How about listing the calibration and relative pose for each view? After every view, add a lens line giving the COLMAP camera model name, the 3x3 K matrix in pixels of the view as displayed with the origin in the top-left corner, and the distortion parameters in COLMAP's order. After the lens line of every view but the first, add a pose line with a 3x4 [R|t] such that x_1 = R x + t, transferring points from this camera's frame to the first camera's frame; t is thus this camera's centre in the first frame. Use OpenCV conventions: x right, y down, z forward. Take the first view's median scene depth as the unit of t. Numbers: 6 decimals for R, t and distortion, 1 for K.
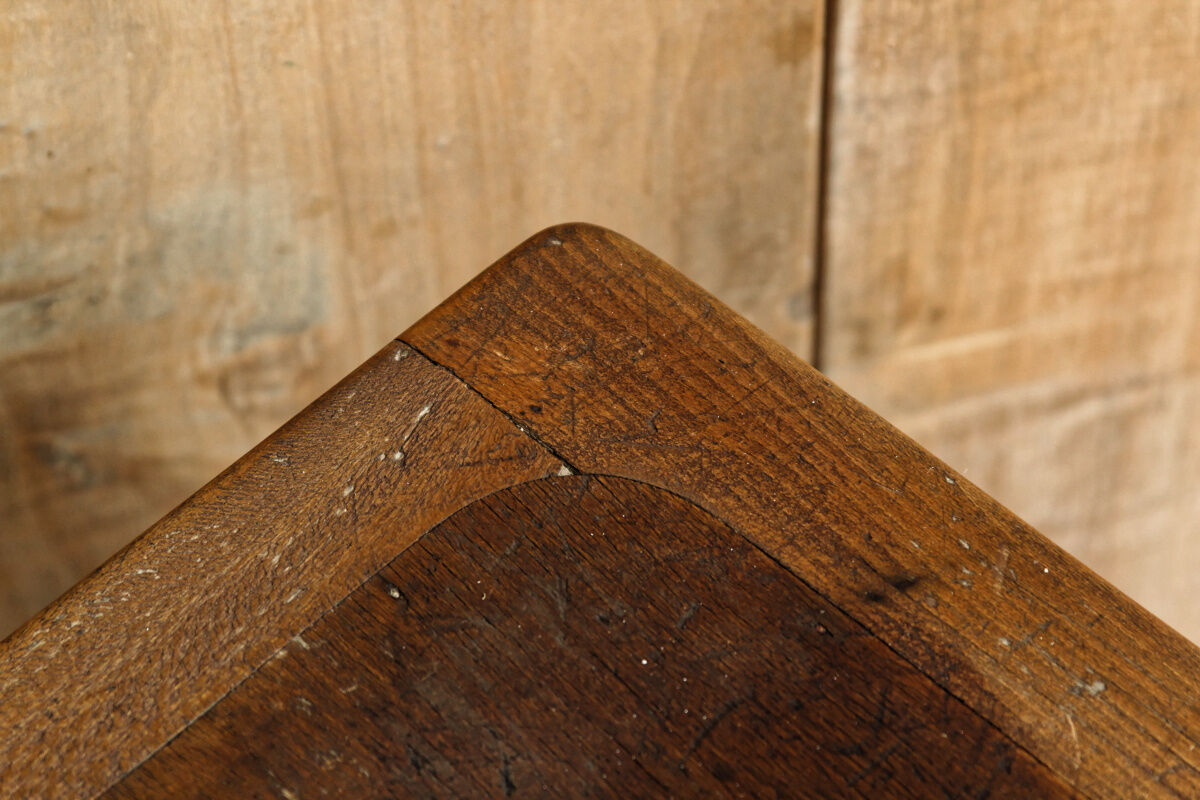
lens RADIAL K [[4859.2, 0, 600.4], [0, 4859.2, 398.2], [0, 0, 1]] dist [0.089687, 0.000000]
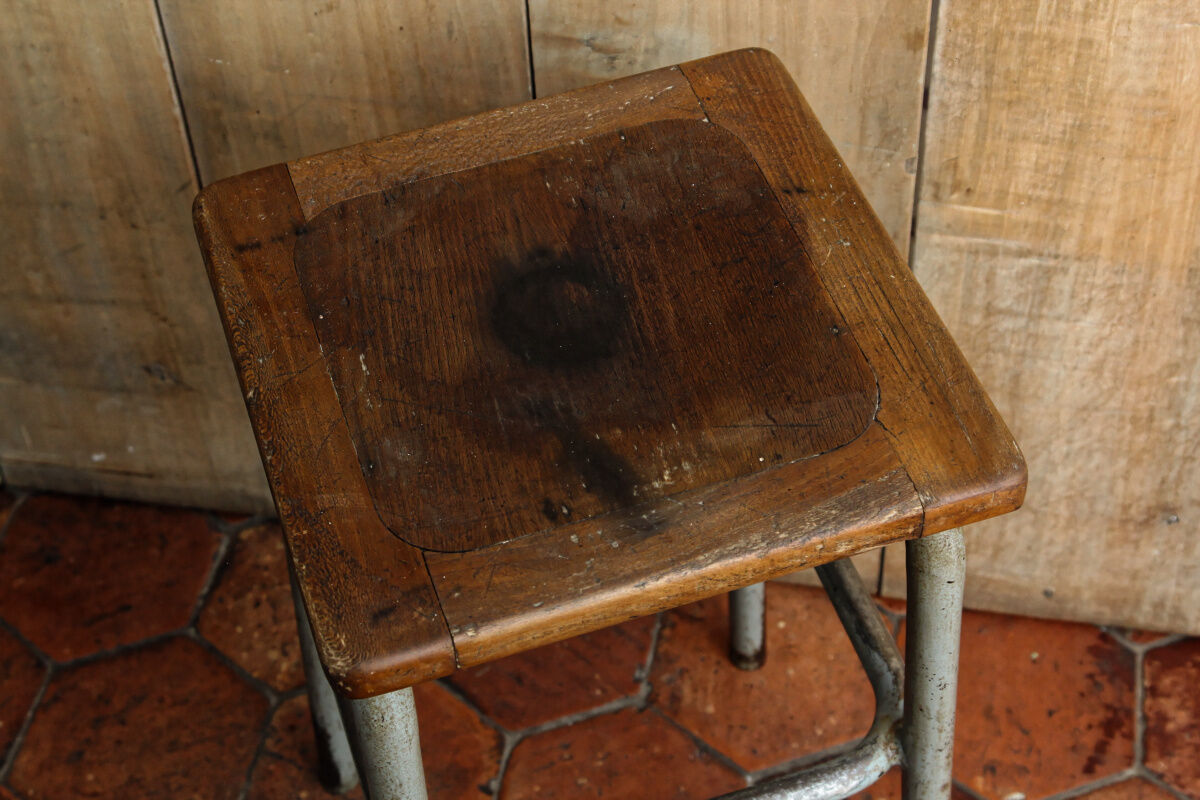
lens RADIAL K [[2108.8, 0, 599.6], [0, 2108.8, 403.1], [0, 0, 1]] dist [0.094051, 0.000000]
pose [[0.888879, 0.328088, -0.319770, 0.299535], [-0.335040, 0.941564, 0.034730, 0.116321], [0.312478, 0.076265, 0.946858, -0.067776]]
